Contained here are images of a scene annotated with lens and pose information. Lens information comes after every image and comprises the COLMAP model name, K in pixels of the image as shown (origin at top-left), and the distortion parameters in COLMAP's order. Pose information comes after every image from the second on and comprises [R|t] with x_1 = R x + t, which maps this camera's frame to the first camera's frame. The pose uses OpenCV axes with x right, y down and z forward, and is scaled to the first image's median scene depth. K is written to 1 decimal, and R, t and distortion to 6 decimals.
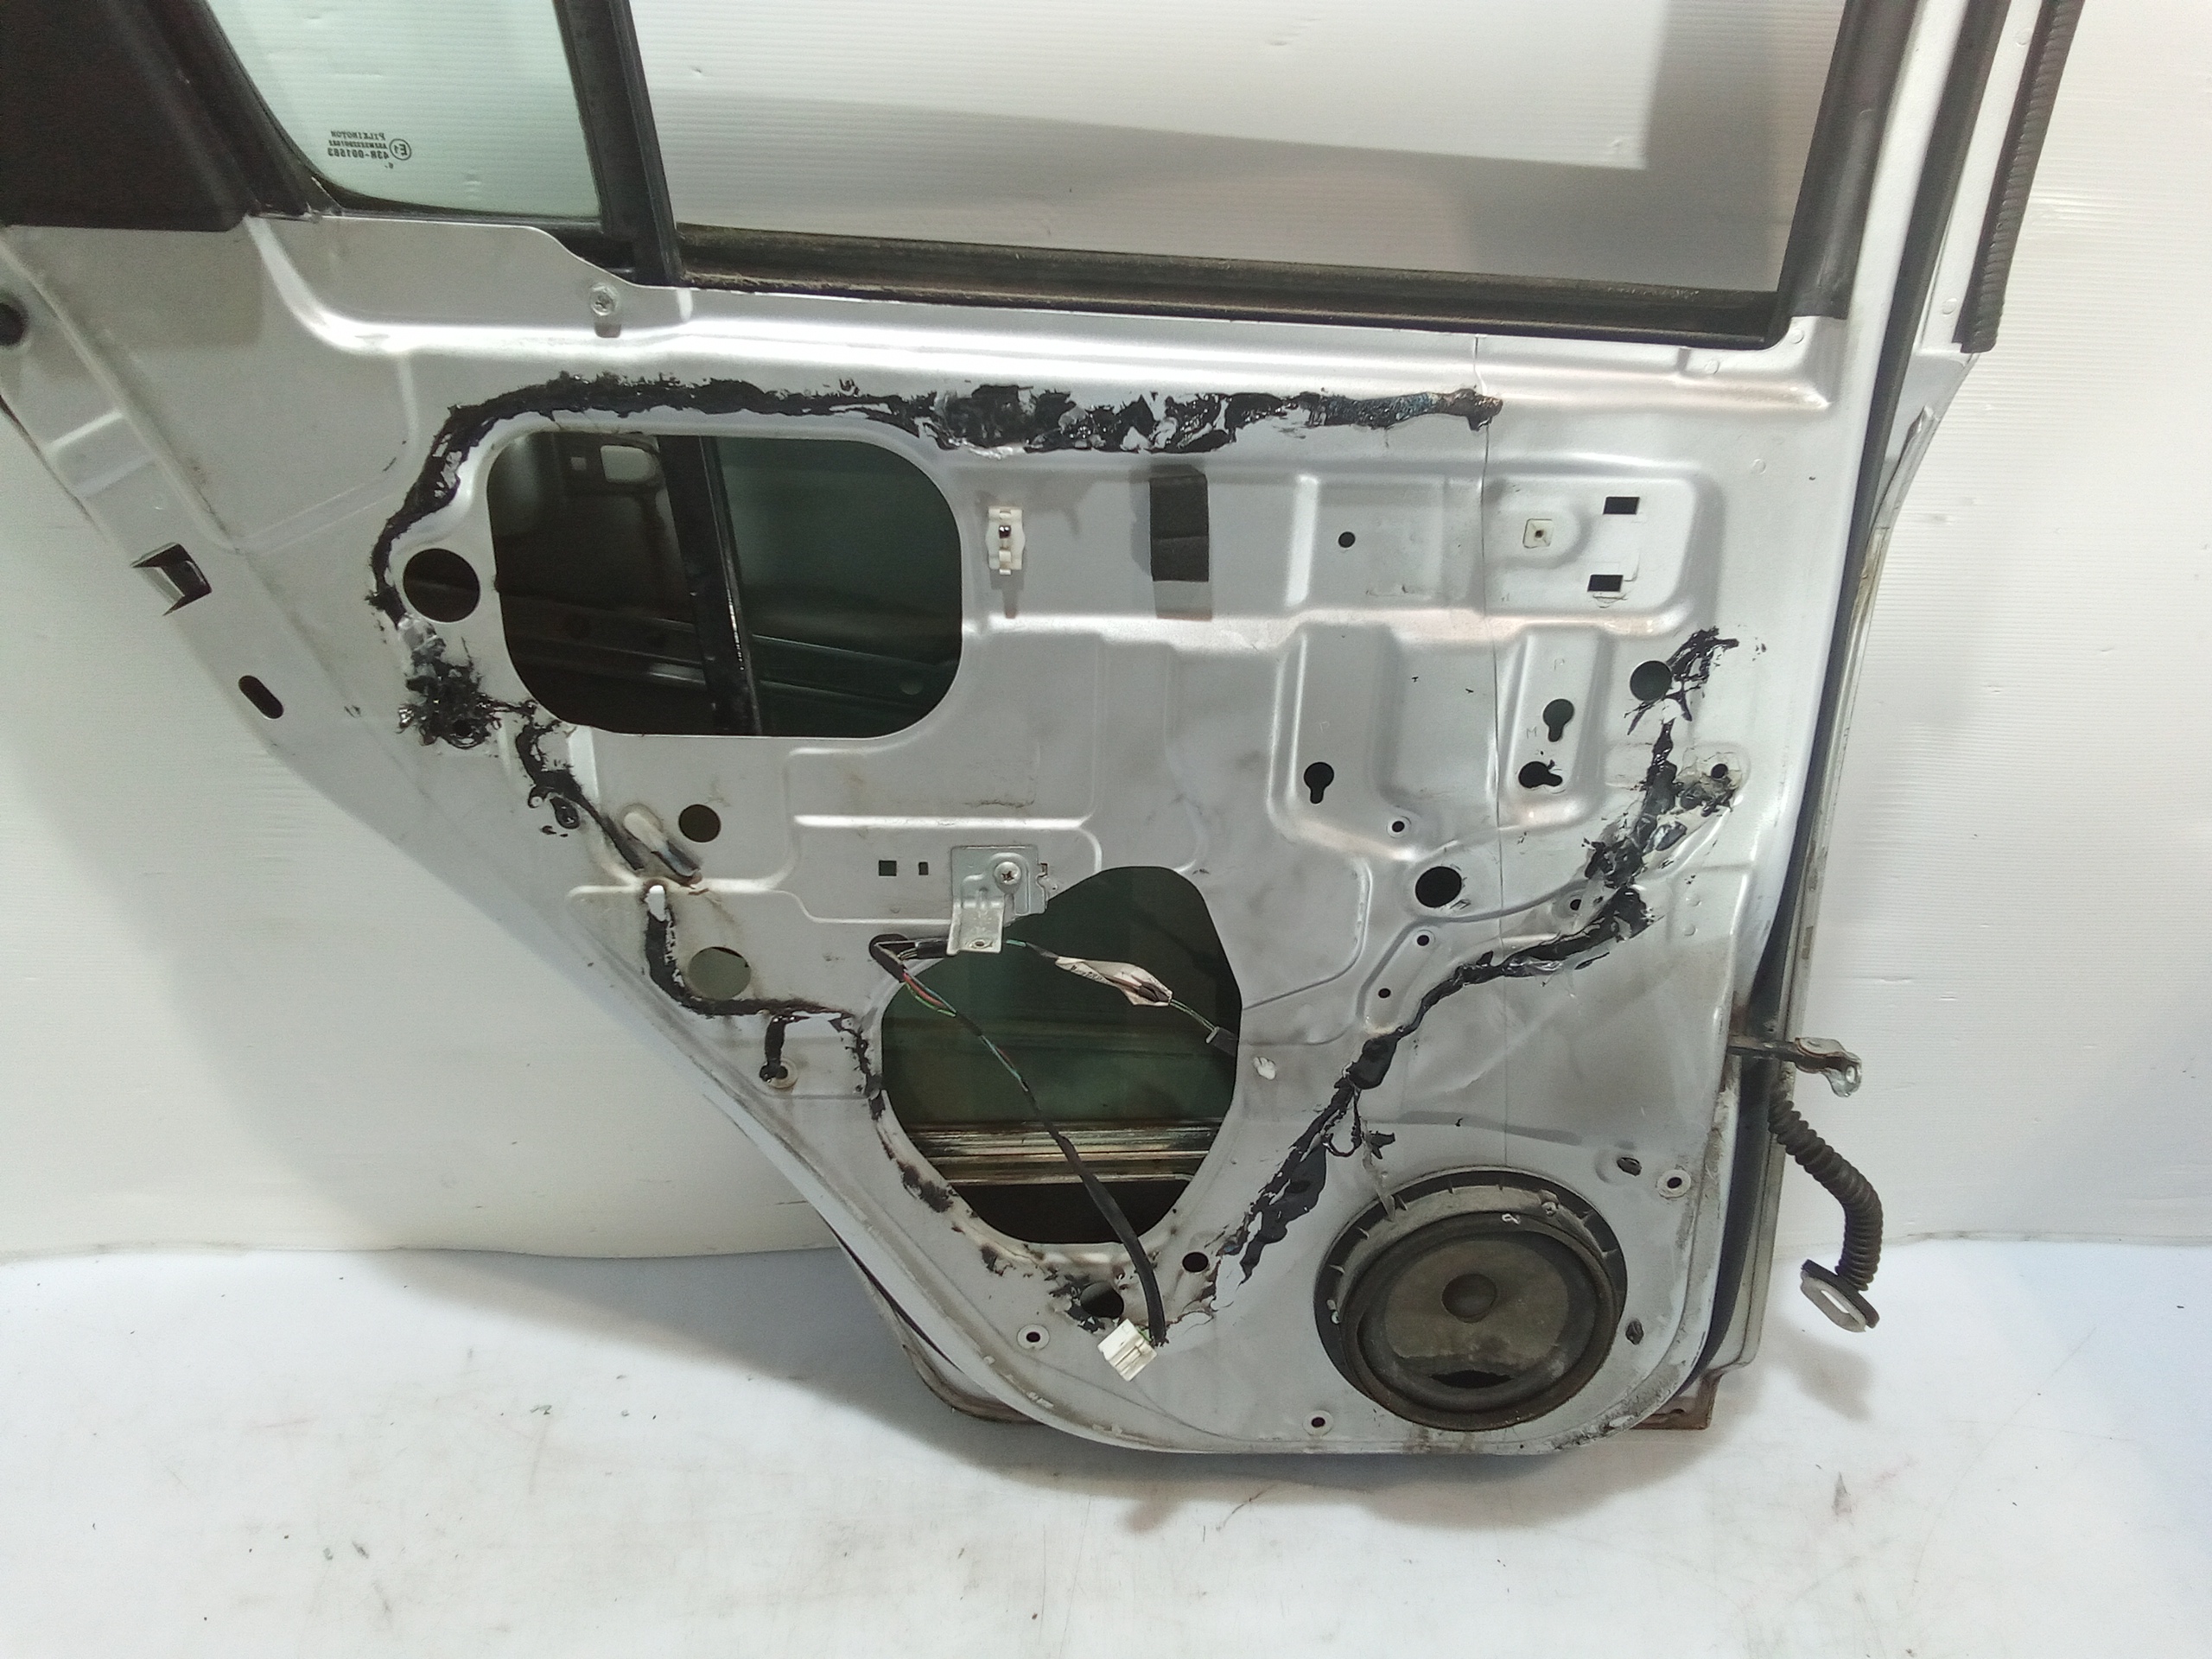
lens RADIAL K [[1882.8, 0, 1094.3], [0, 1882.8, 813.8], [0, 0, 1]] dist [0.114941, -0.200333]
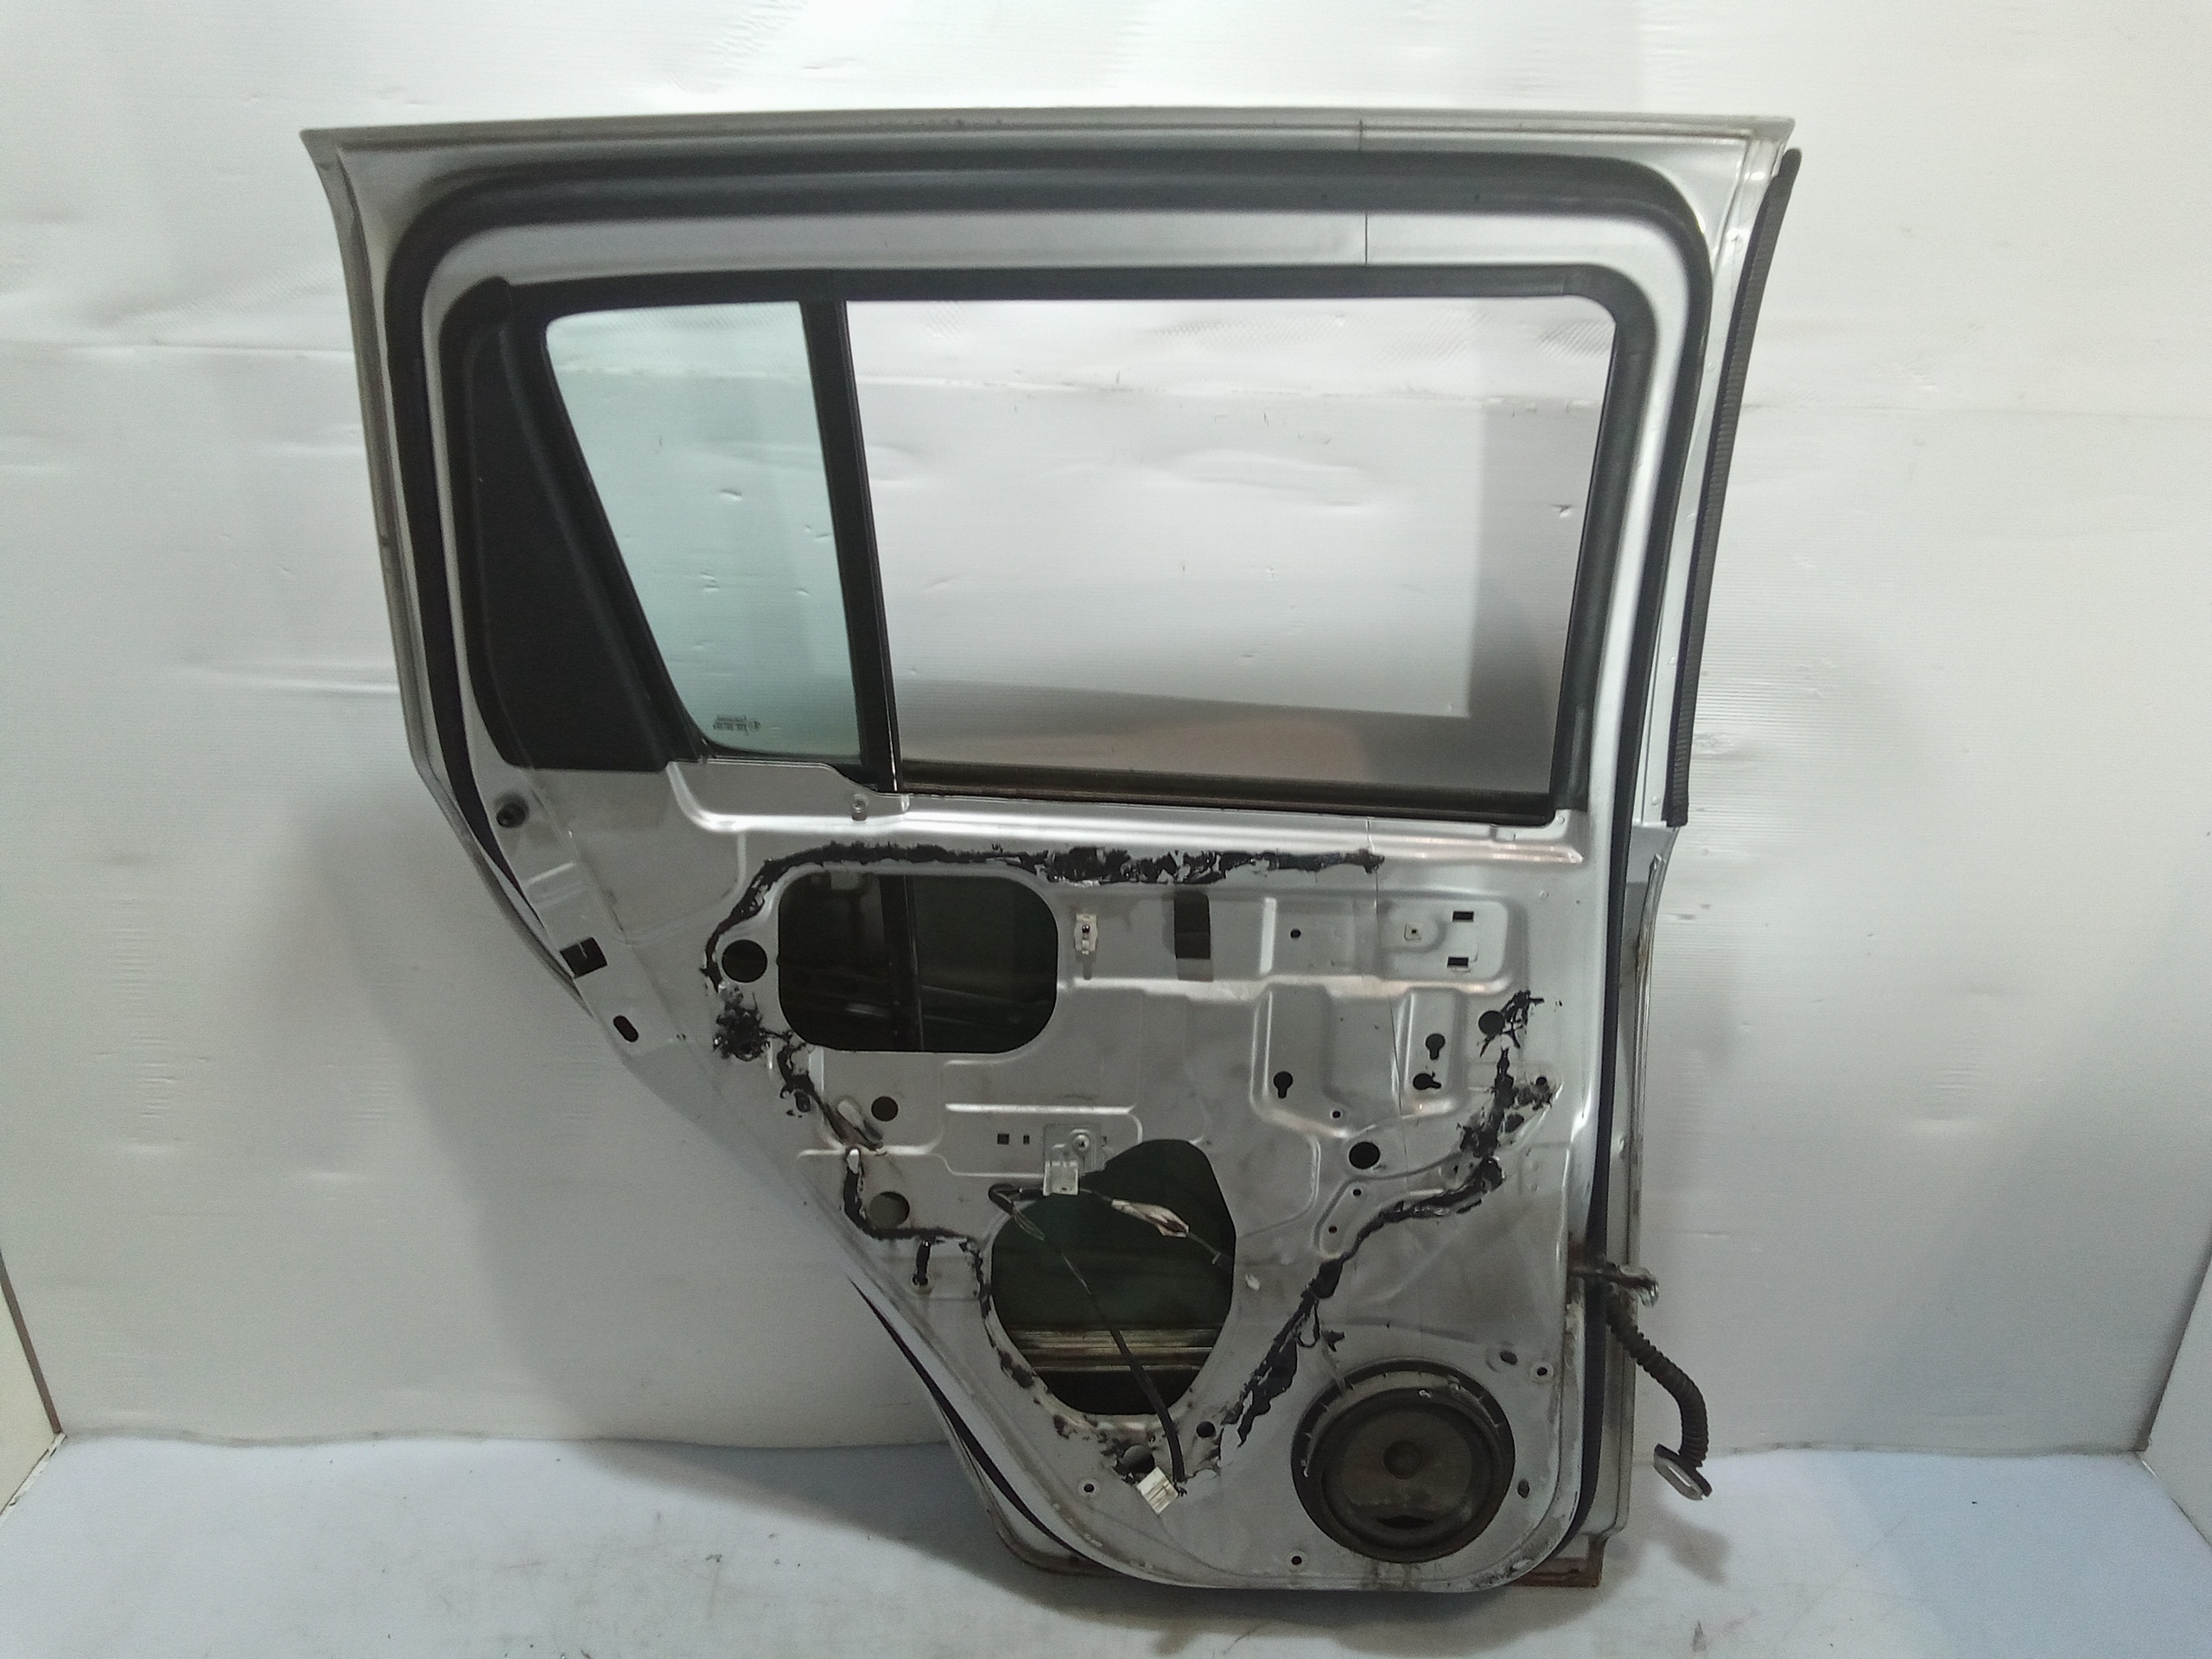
lens RADIAL K [[1882.8, 0, 1094.3], [0, 1882.8, 813.8], [0, 0, 1]] dist [0.114941, -0.200333]
pose [[0.999919, 0.006039, -0.011232, -0.019772], [-0.007667, 0.988497, -0.151047, -0.001252], [0.010190, 0.151120, 0.988463, -0.565397]]
